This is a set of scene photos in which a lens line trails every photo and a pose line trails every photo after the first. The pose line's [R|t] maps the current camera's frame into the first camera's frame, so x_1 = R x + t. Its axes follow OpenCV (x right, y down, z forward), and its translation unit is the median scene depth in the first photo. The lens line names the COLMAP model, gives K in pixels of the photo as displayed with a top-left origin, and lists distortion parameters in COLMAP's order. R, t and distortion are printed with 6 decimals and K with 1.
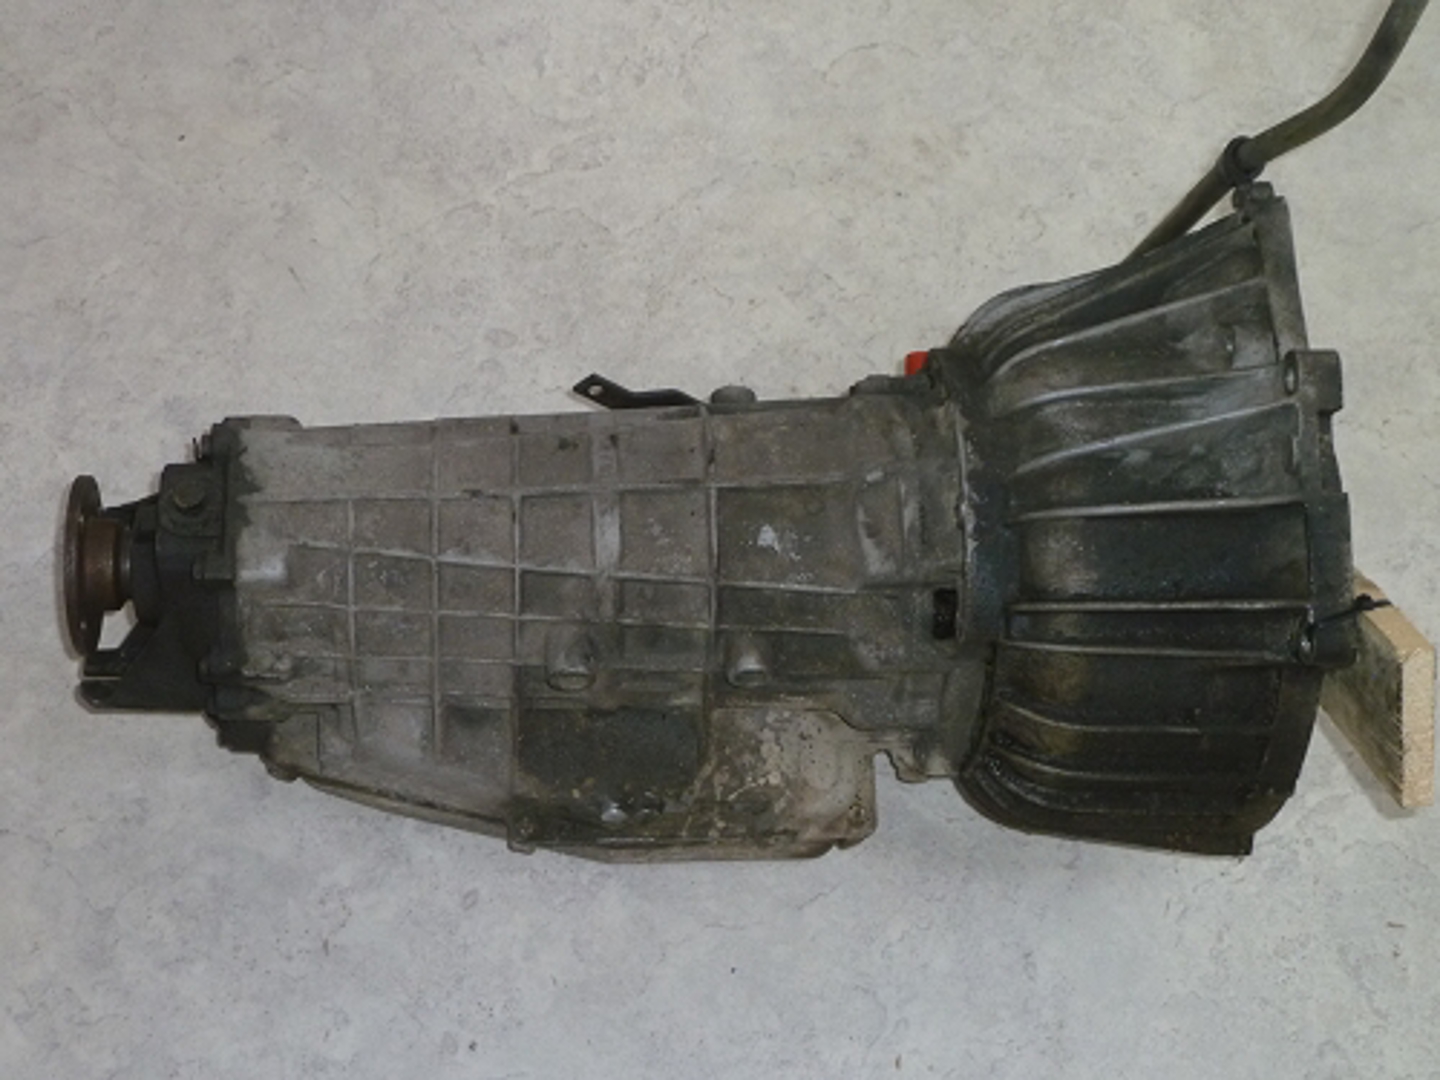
lens RADIAL K [[2346.6, 0, 720.0], [0, 2346.6, 540.0], [0, 0, 1]] dist [-0.056142, -0.030871]
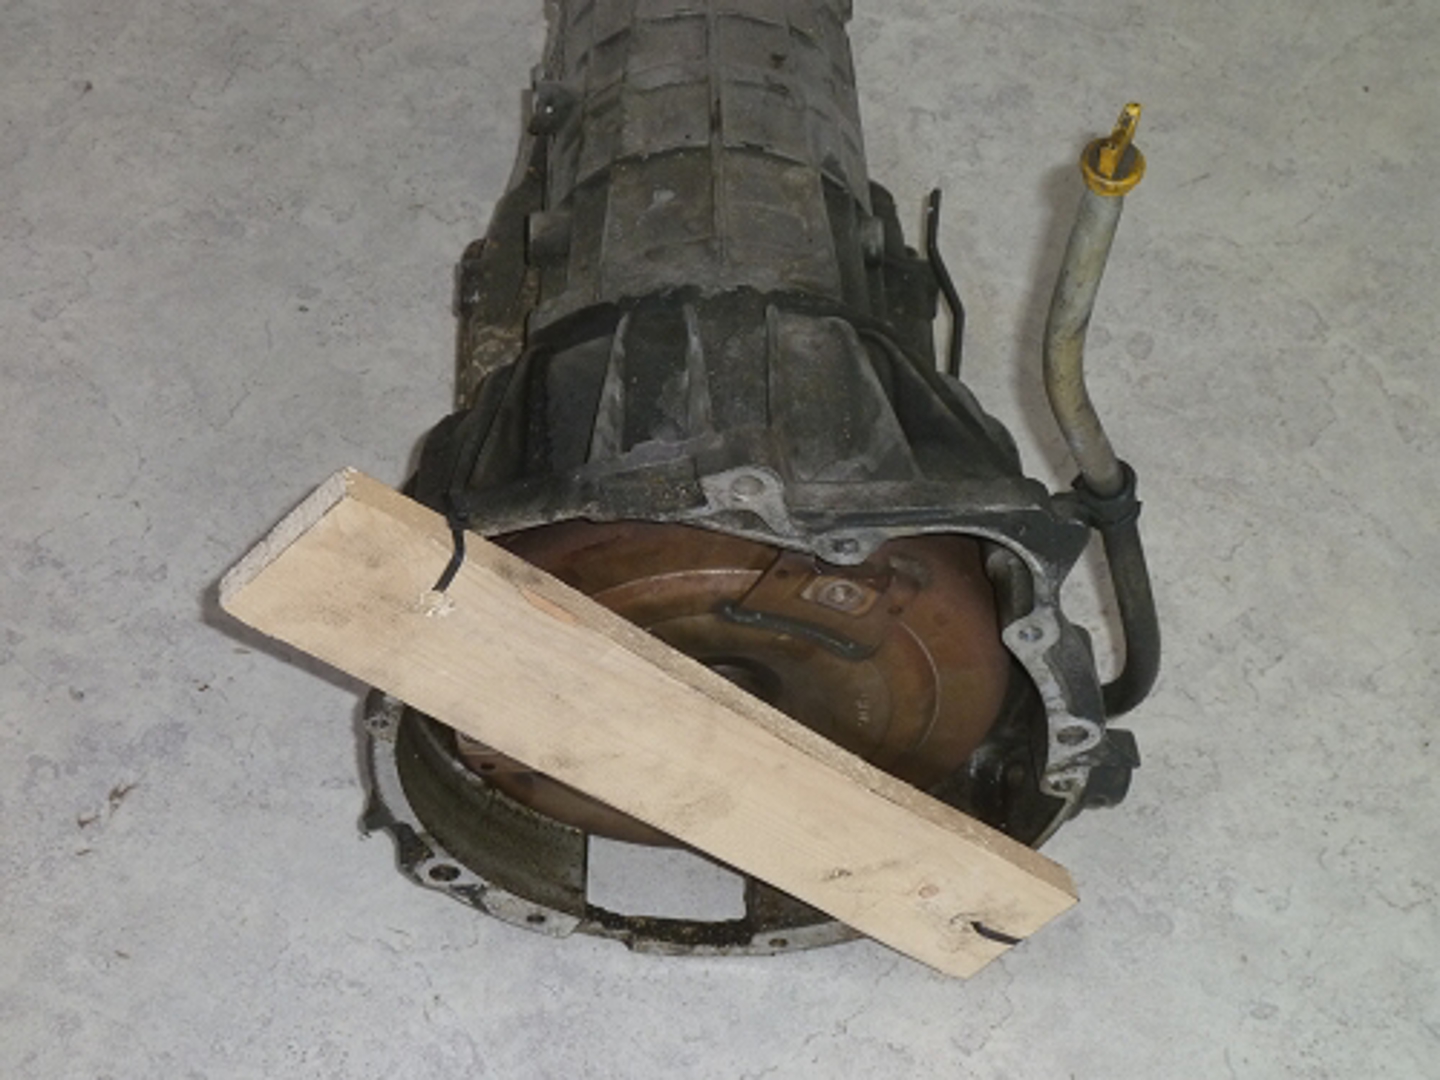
lens RADIAL K [[3281.6, 0, 720.0], [0, 3281.6, 540.0], [0, 0, 1]] dist [-0.023433, -0.096326]
pose [[-0.035561, 0.703077, -0.710224, 0.800310], [-0.901647, 0.283929, 0.326217, -0.313141], [0.431009, 0.651972, 0.623830, 0.226452]]
